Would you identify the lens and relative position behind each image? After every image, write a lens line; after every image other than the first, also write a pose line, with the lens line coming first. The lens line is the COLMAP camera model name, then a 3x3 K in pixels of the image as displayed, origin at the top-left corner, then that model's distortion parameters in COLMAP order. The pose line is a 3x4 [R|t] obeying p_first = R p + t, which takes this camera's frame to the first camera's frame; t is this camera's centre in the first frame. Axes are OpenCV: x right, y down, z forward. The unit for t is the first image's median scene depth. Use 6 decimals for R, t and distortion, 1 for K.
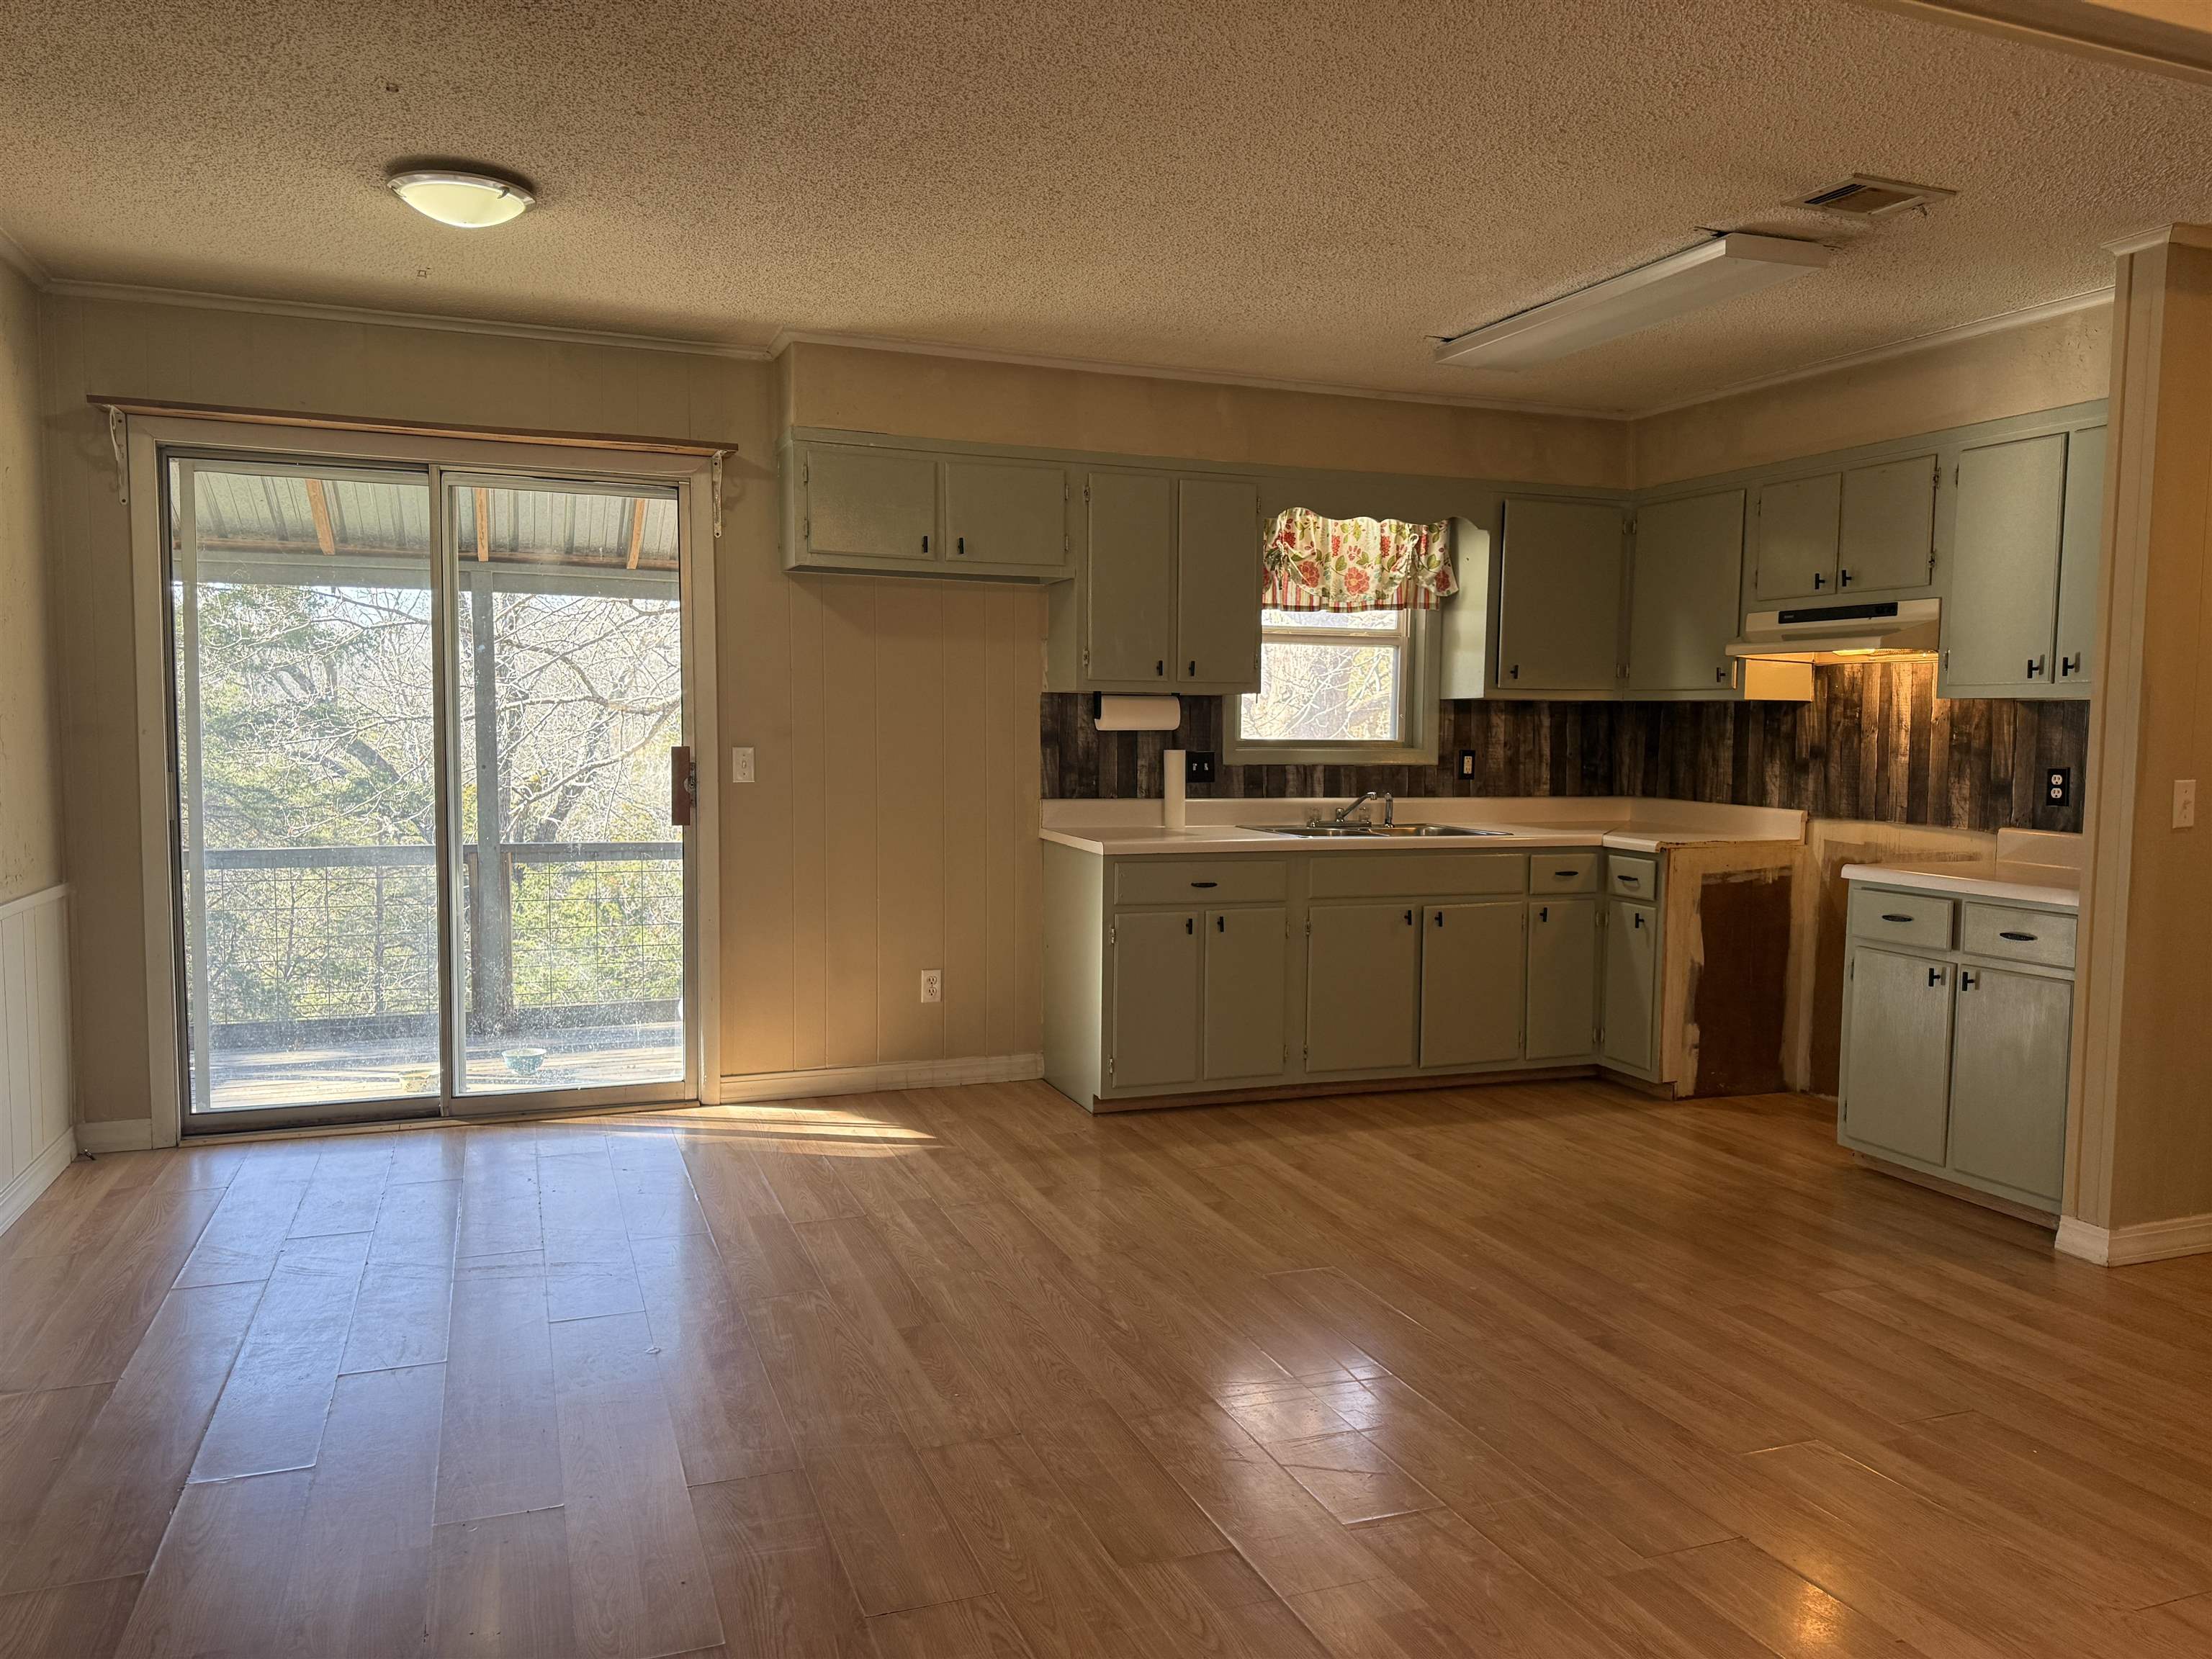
lens RADIAL K [[1609.3, 0, 1106.0], [0, 1609.3, 829.5], [0, 0, 1]] dist [0.035198, -0.004166]
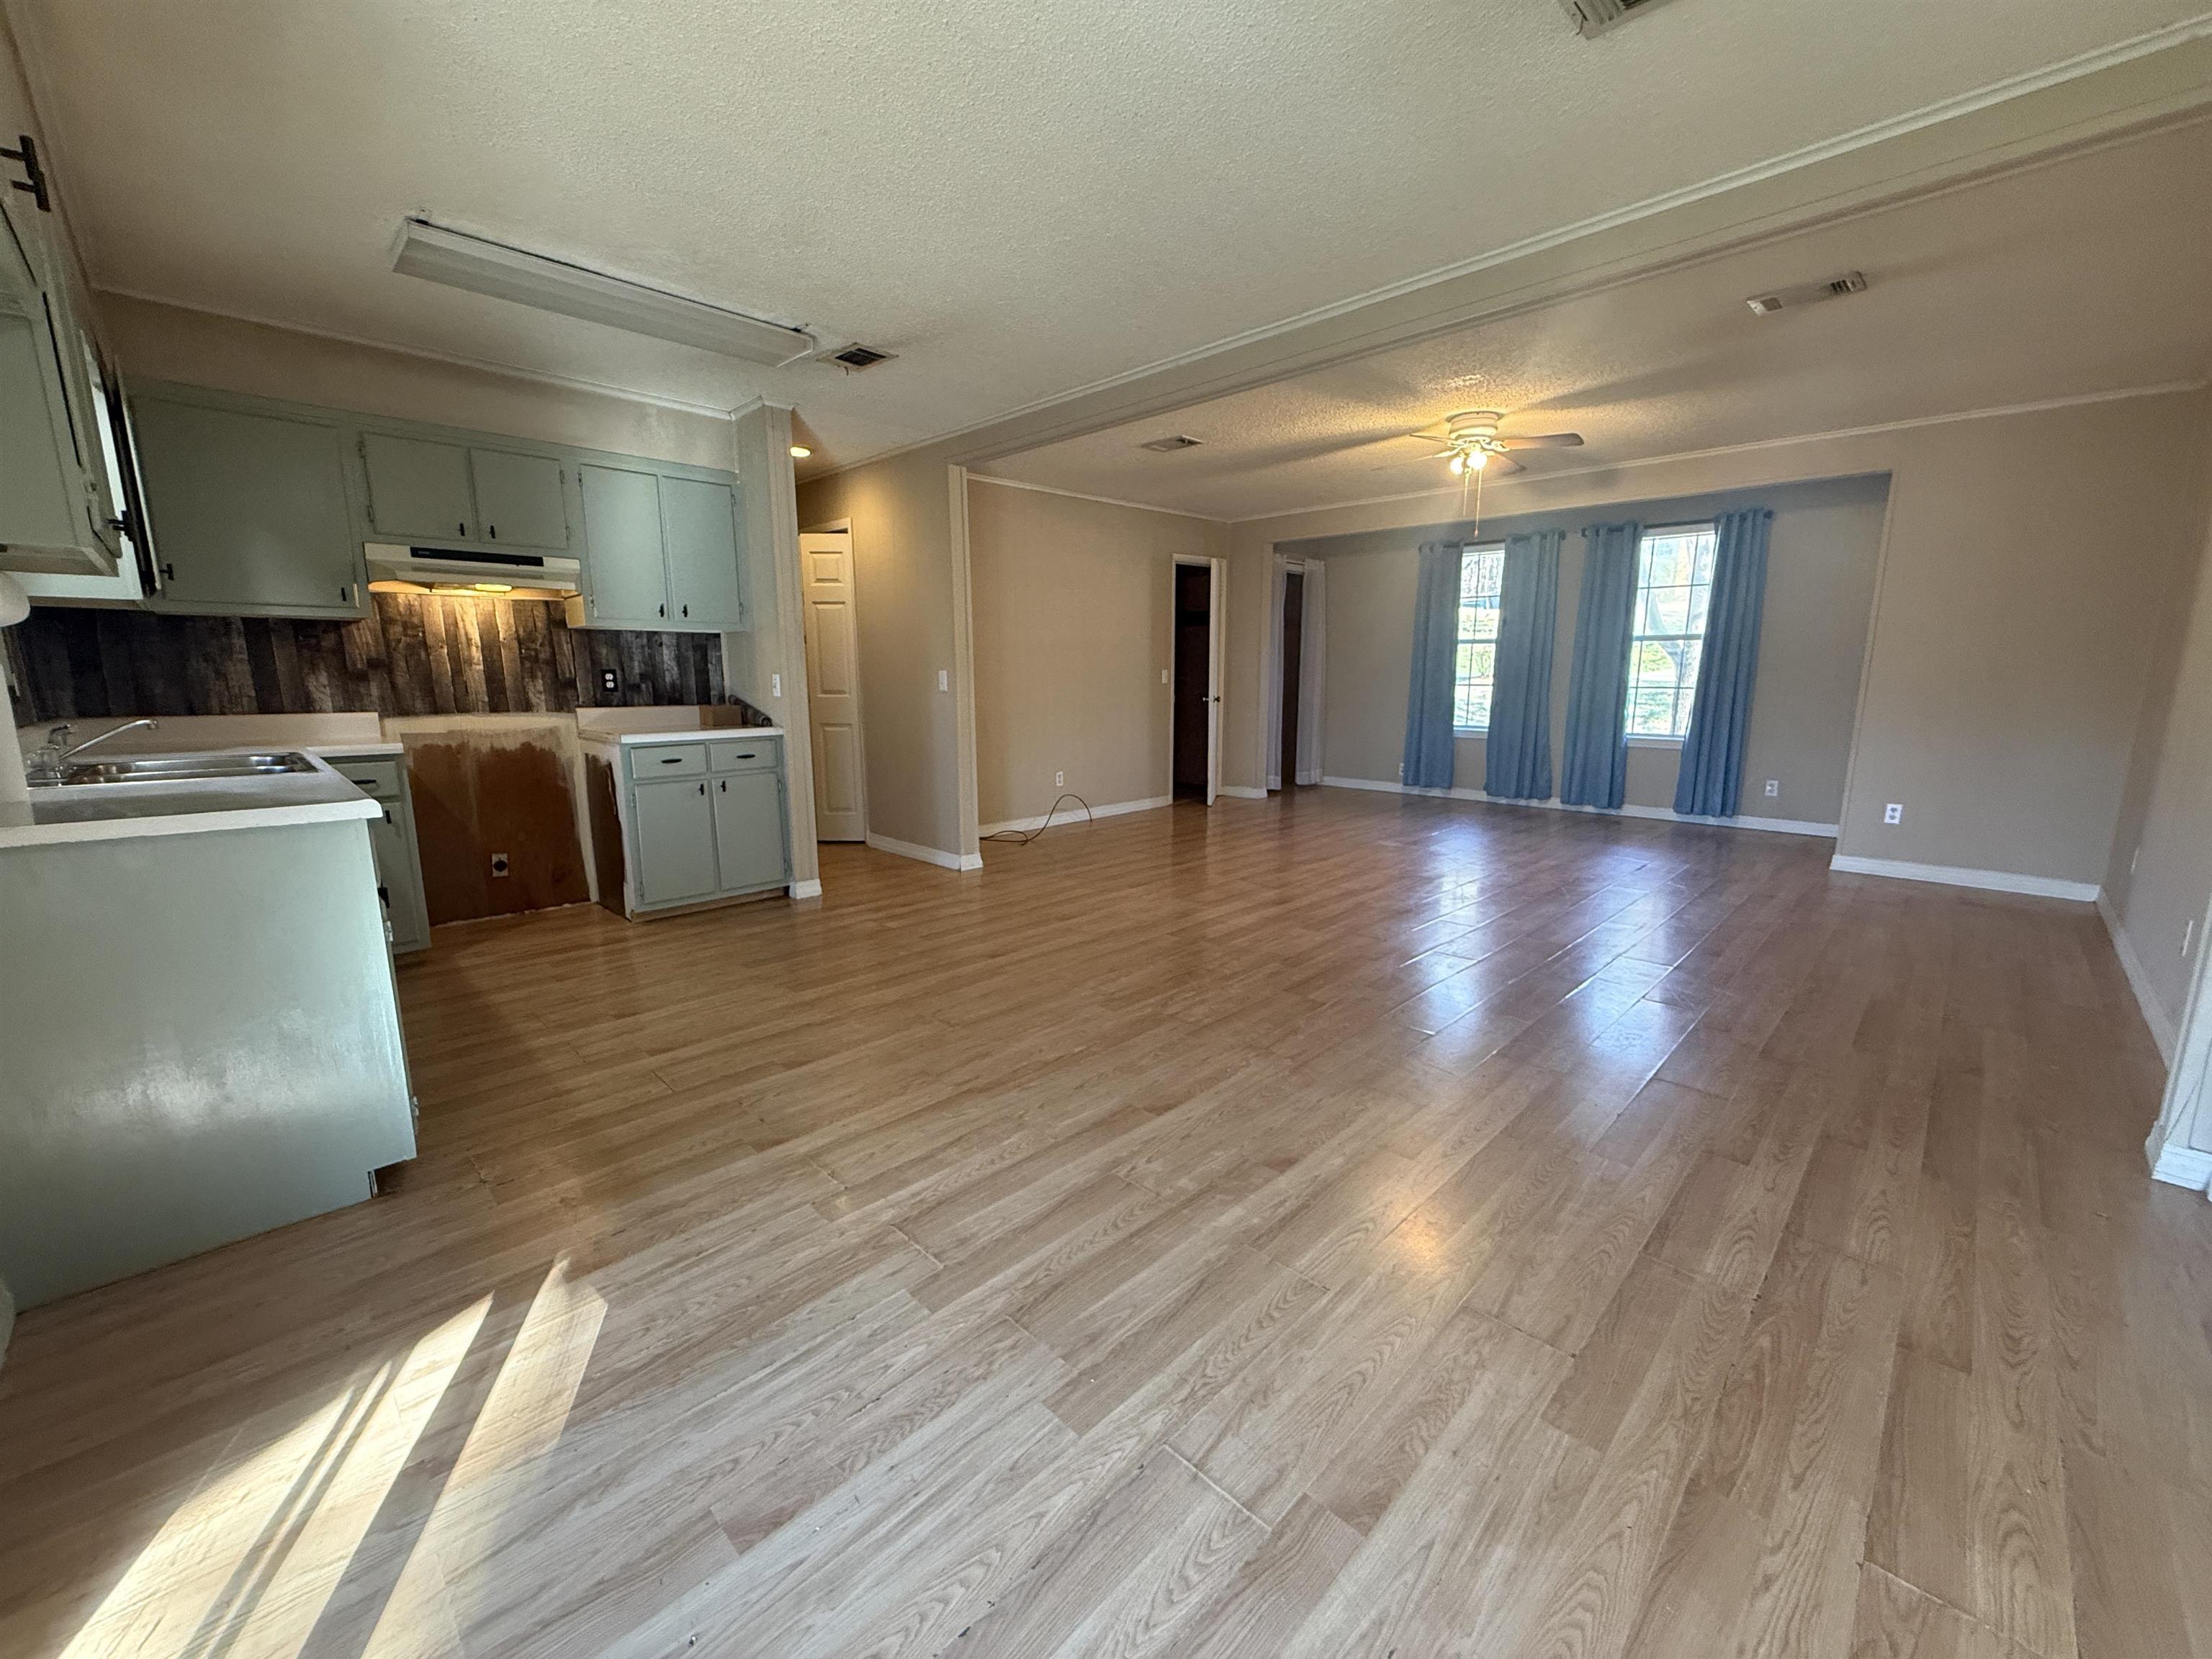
lens RADIAL K [[876.2, 0, 1115.7], [0, 876.2, 830.8], [0, 0, 1]] dist [0.000855, 0.000528]
pose [[-0.429867, -0.176977, 0.885377, -0.493267], [0.055872, 0.973508, 0.221721, -0.047626], [-0.901162, 0.144779, -0.408591, 0.918323]]
